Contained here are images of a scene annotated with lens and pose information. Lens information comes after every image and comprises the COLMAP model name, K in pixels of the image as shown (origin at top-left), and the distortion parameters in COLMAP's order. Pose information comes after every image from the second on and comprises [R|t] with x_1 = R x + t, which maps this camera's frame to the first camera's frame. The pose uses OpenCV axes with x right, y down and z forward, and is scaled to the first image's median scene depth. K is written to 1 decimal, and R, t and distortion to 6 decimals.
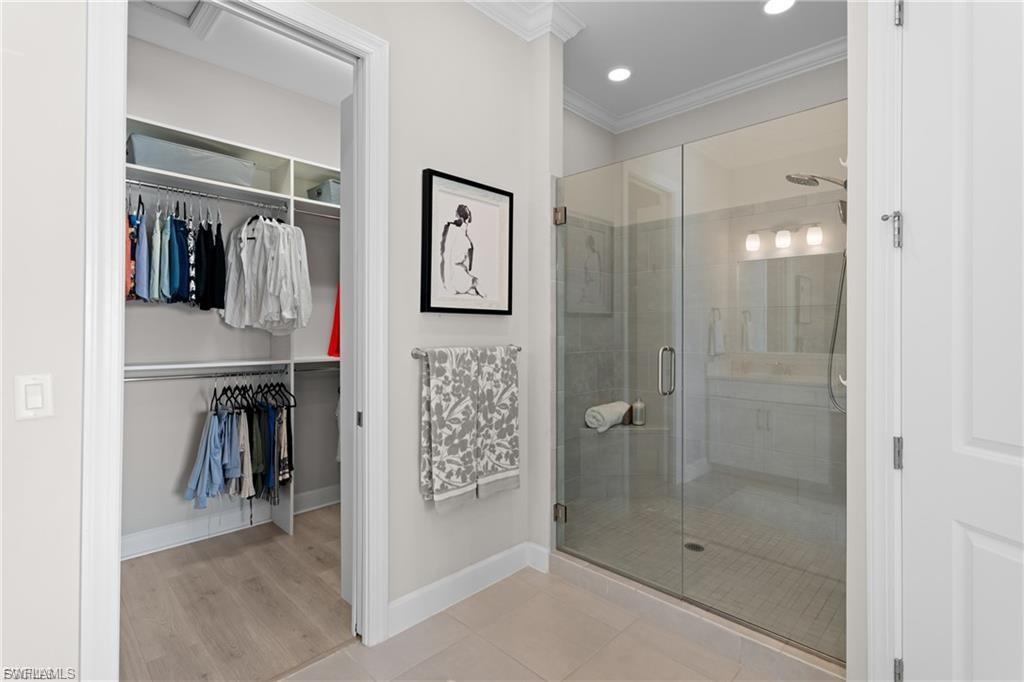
lens RADIAL K [[487.3, 0, 511.9], [0, 487.3, 331.1], [0, 0, 1]] dist [0.003500, 0.002885]
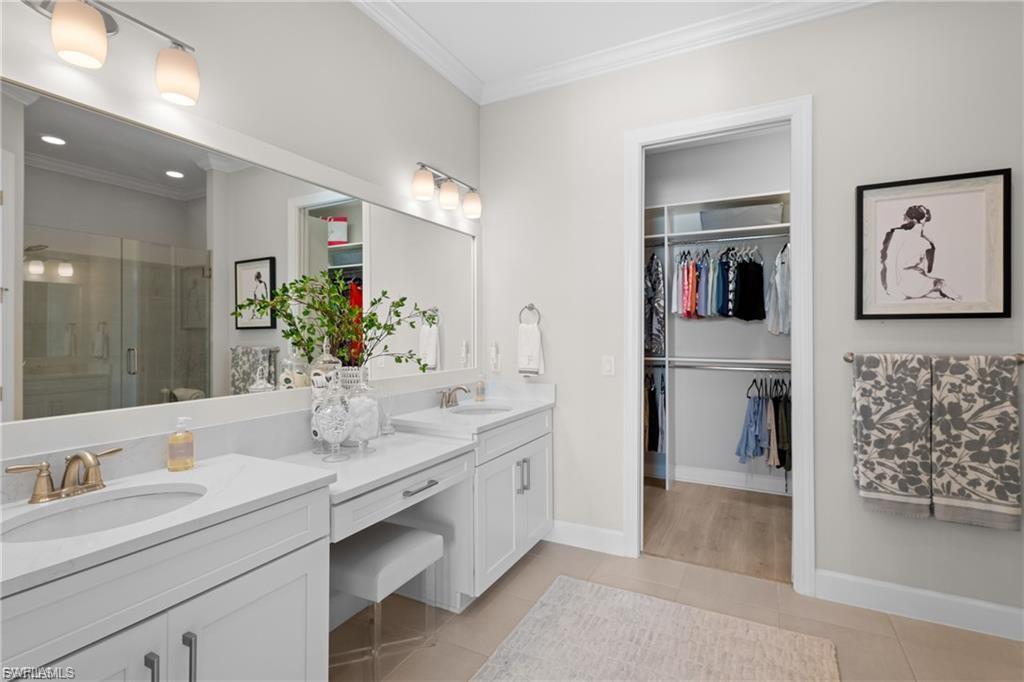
lens RADIAL K [[487.3, 0, 517.8], [0, 487.3, 340.4], [0, 0, 1]] dist [0.003500, 0.002885]
pose [[0.295034, 0.009860, -0.955436, 0.584842], [-0.001671, 0.999951, 0.009804, -0.001798], [0.955485, -0.001296, 0.295035, -0.032241]]
